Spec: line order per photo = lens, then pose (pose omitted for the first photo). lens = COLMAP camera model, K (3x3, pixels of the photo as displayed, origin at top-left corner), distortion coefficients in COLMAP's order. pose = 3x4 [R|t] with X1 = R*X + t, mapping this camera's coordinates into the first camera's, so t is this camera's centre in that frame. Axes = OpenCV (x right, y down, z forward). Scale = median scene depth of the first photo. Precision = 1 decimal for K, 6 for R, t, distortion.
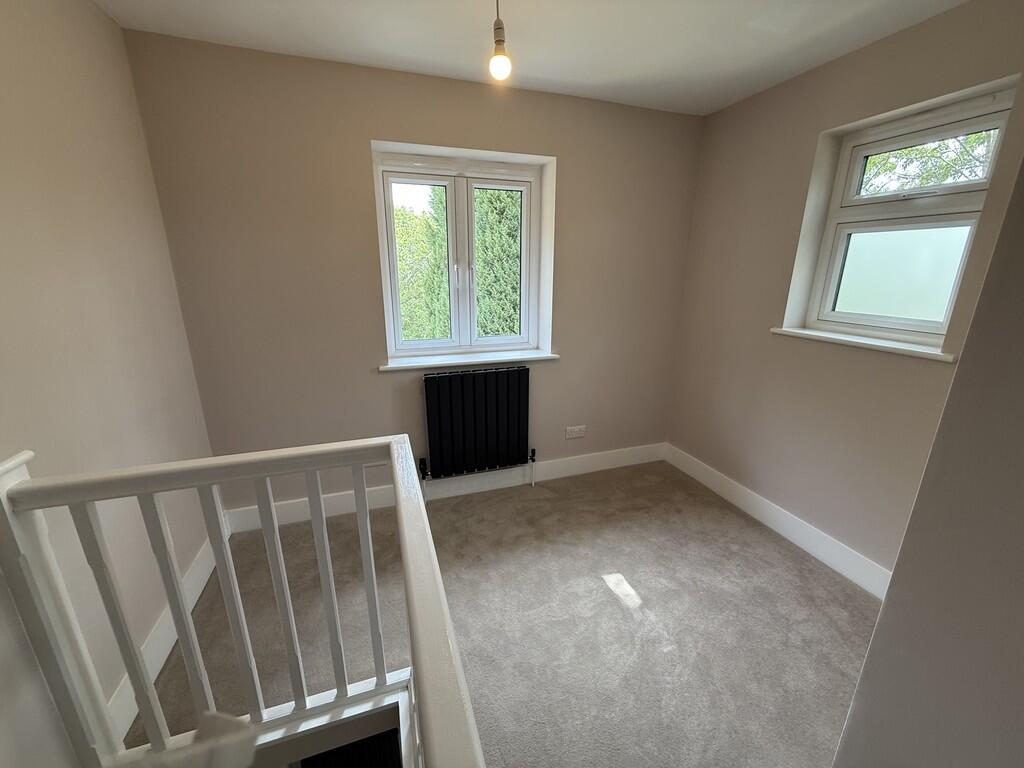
lens RADIAL K [[409.7, 0, 509.0], [0, 409.7, 384.5], [0, 0, 1]] dist [-0.003630, 0.000052]
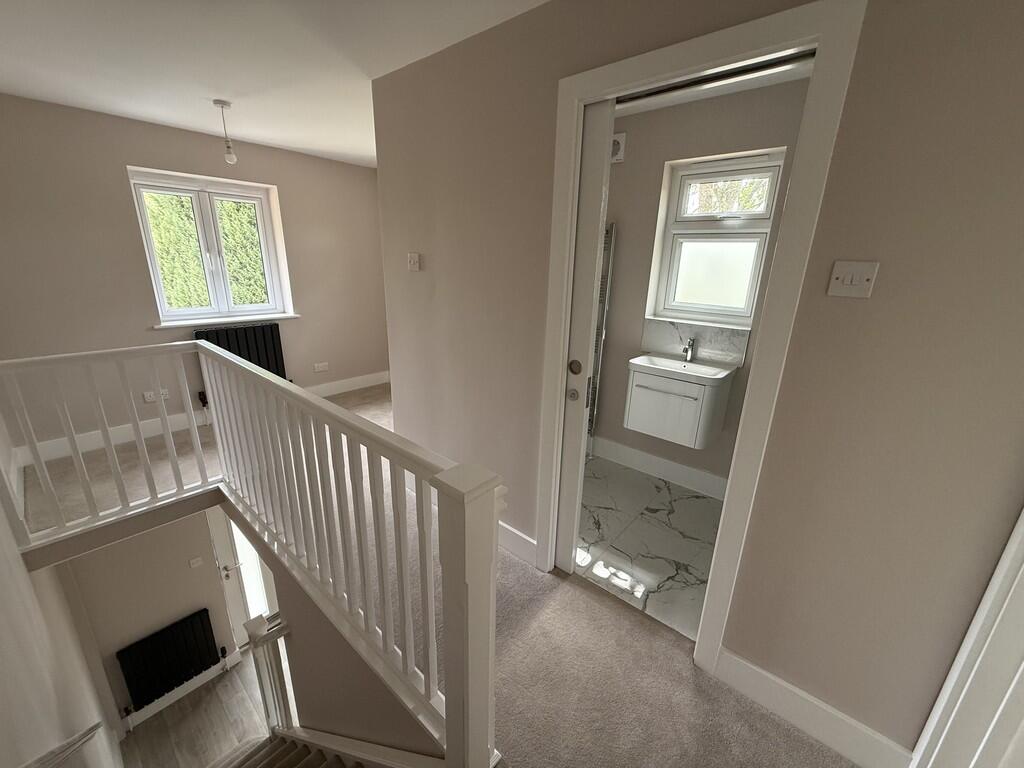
lens RADIAL K [[409.7, 0, 512.8], [0, 409.7, 385.3], [0, 0, 1]] dist [-0.003630, 0.000052]
pose [[0.858691, -0.131704, 0.495282, 0.013335], [0.118376, 0.991253, 0.058357, 0.178086], [-0.498636, 0.008518, 0.866770, -0.655438]]
